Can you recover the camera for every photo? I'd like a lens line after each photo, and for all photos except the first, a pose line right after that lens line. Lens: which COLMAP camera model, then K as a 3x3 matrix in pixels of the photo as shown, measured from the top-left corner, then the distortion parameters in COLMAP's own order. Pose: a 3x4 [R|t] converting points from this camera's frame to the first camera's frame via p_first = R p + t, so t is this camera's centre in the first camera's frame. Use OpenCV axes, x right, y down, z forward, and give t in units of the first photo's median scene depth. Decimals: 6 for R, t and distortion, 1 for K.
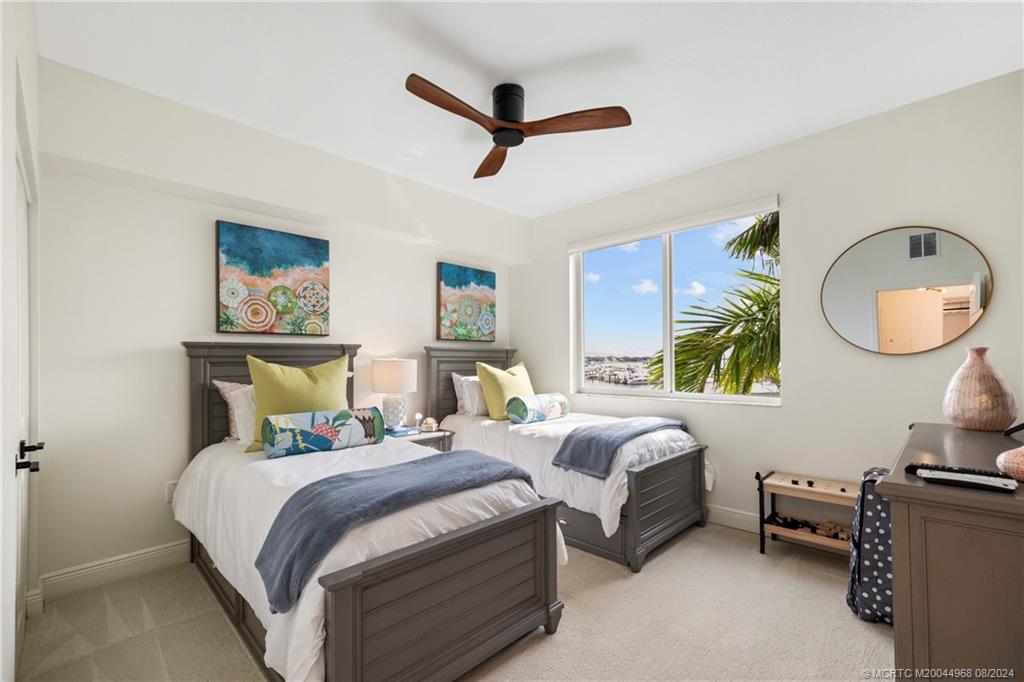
lens RADIAL K [[448.6, 0, 503.6], [0, 448.6, 356.8], [0, 0, 1]] dist [0.000287, 0.000162]
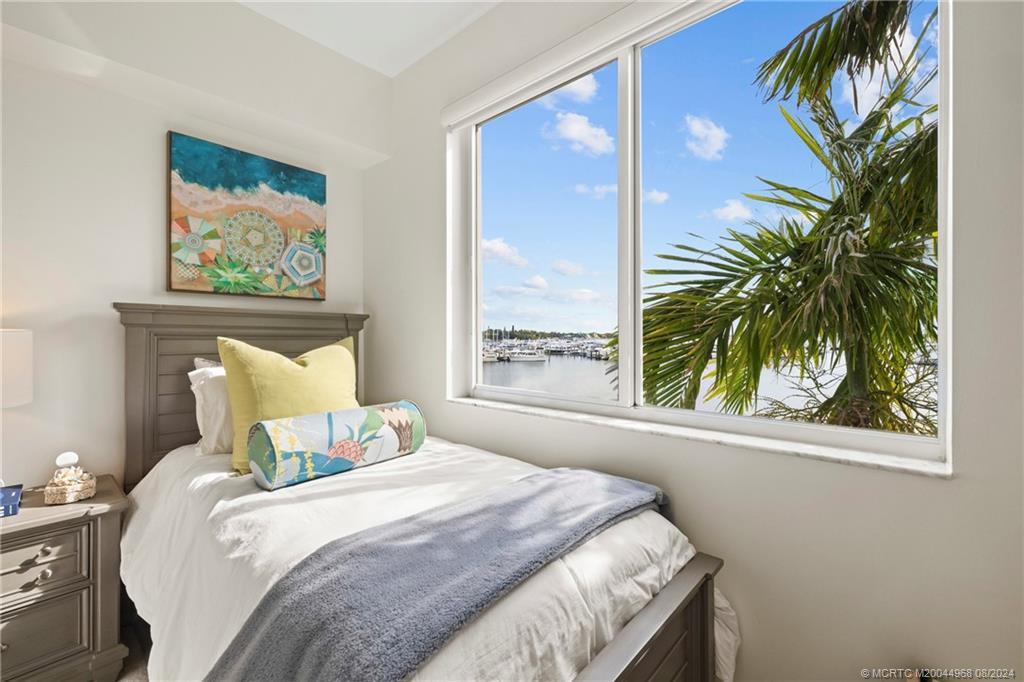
lens RADIAL K [[431.6, 0, 509.8], [0, 431.6, 336.3], [0, 0, 1]] dist [0.000217, 0.000098]
pose [[0.999182, 0.004489, 0.040185, 0.195702], [-0.004797, 0.999960, 0.007576, 0.005617], [-0.040149, -0.007762, 0.999164, 0.485233]]
